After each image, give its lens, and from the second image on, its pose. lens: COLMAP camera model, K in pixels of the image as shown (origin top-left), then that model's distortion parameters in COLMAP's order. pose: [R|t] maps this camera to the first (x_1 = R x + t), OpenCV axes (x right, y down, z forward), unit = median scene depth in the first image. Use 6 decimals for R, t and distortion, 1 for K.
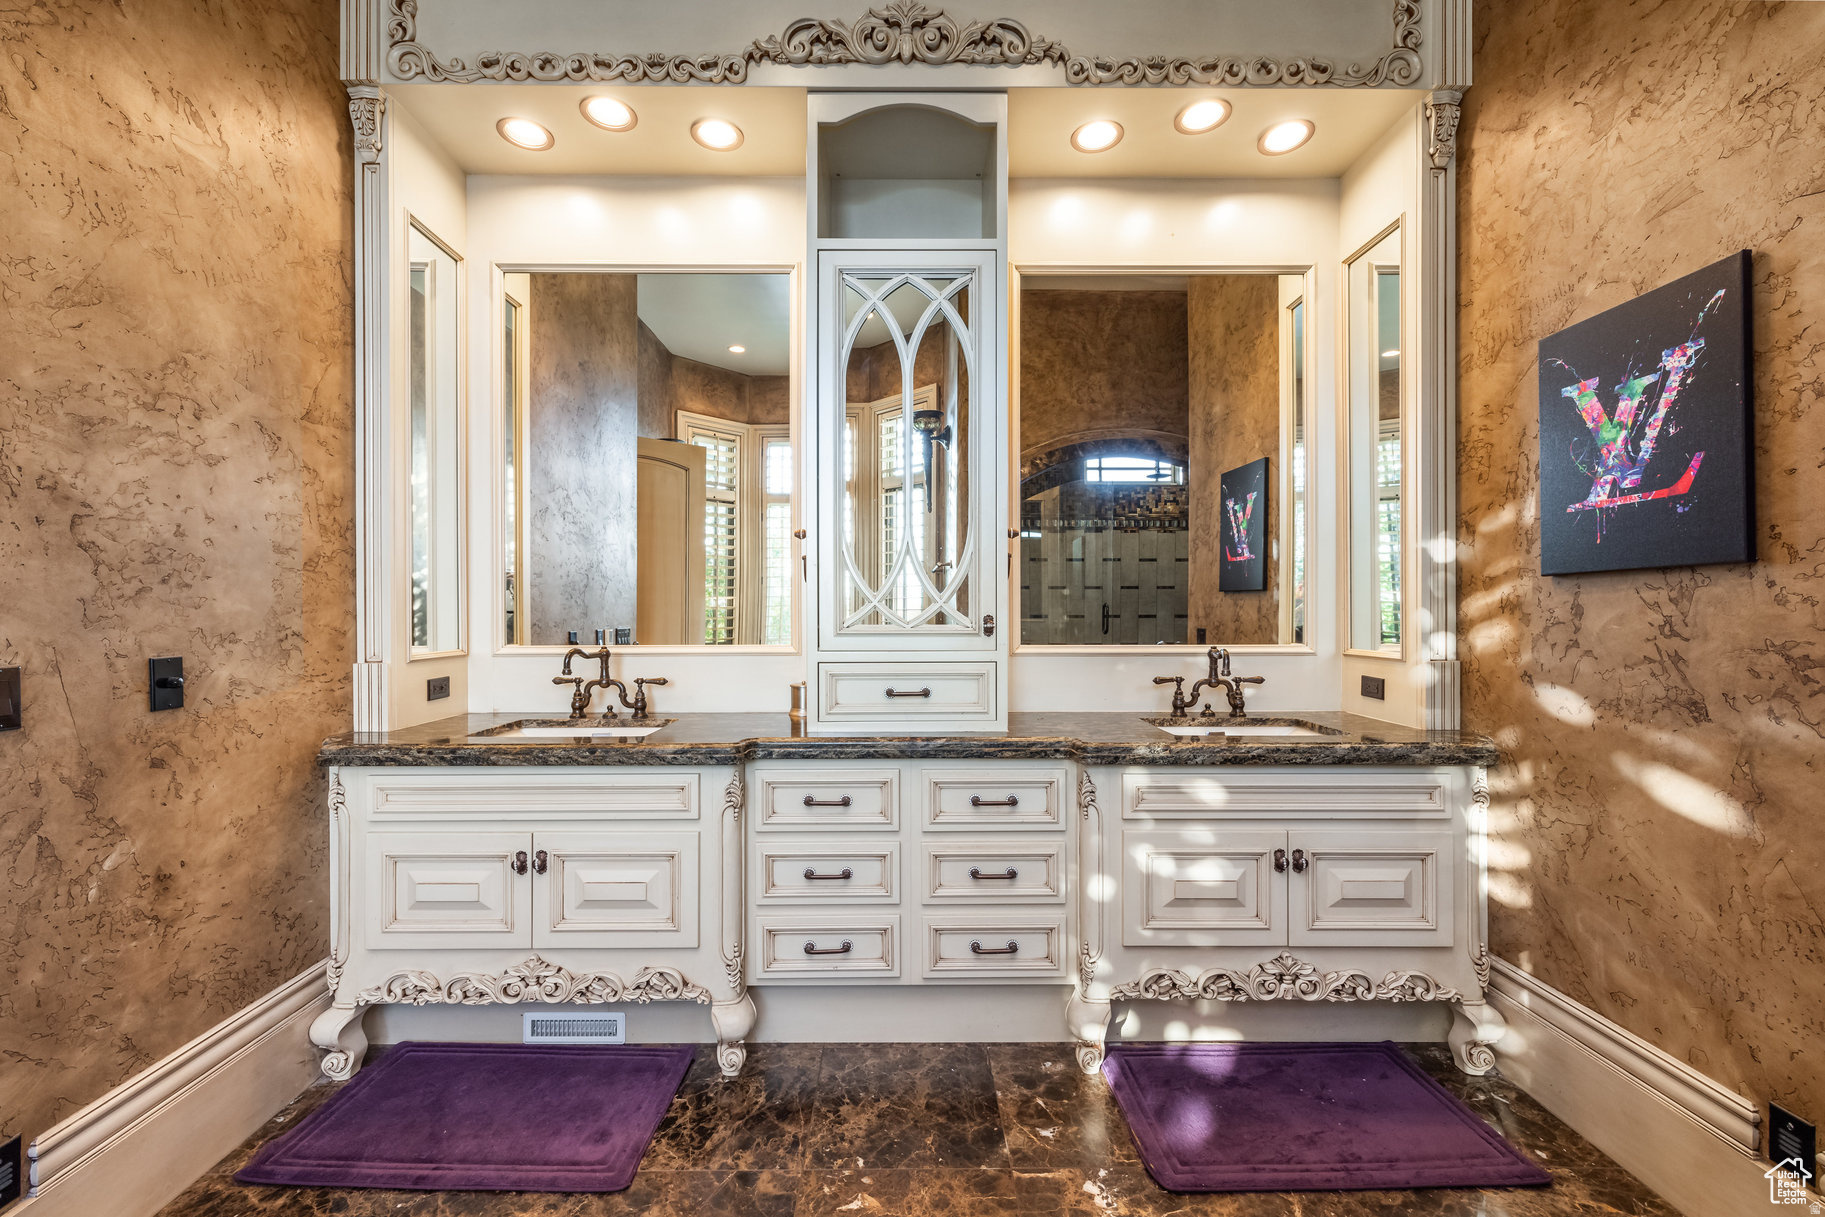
lens RADIAL K [[735.3, 0, 911.2], [0, 735.3, 605.5], [0, 0, 1]] dist [0.001096, -0.000515]
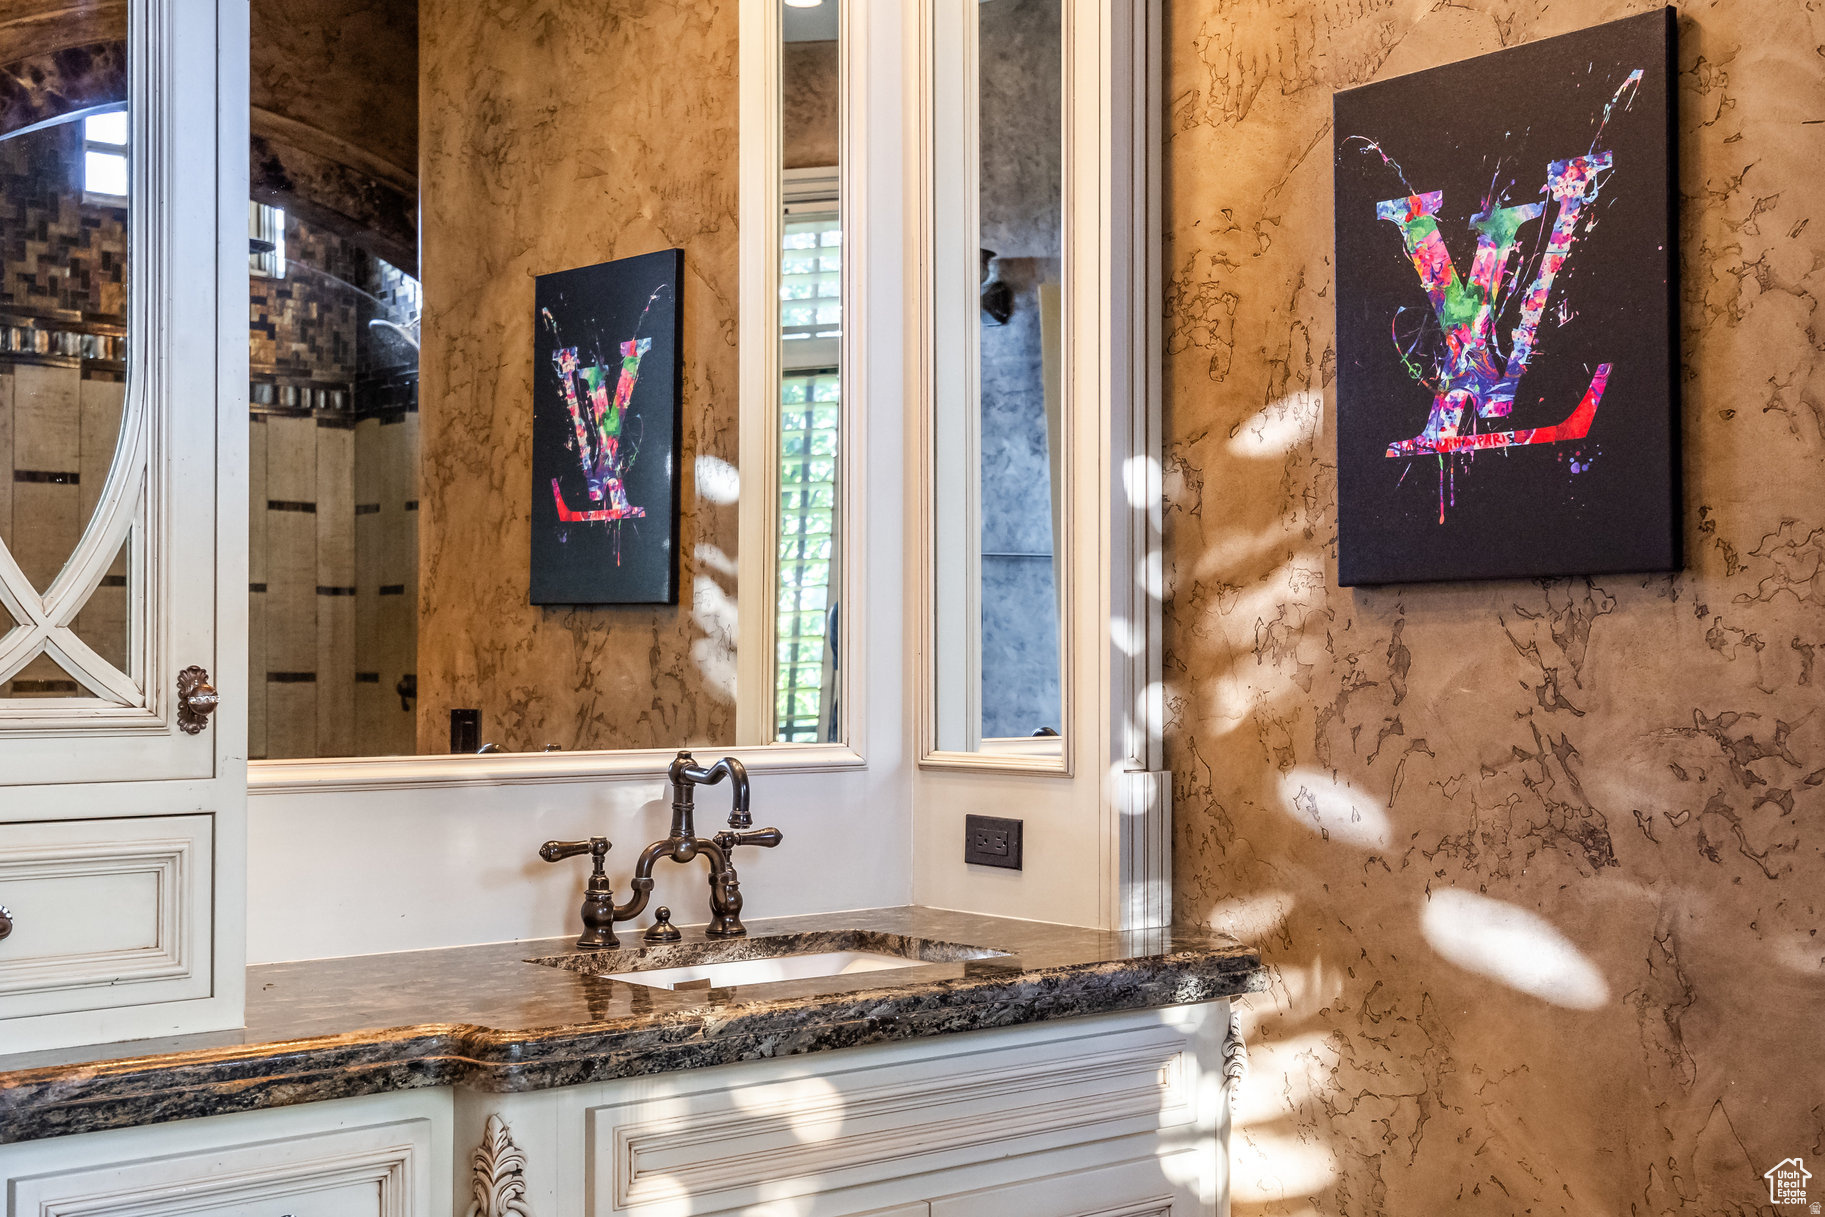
lens RADIAL K [[2369.0, 0, 912.7], [0, 2369.0, 612.4], [0, 0, 1]] dist [0.042241, 0.000000]
pose [[0.775226, 0.009748, 0.631608, -0.341093], [-0.002699, 0.999923, -0.012119, -0.003496], [-0.631678, 0.007690, 0.775193, -0.021398]]
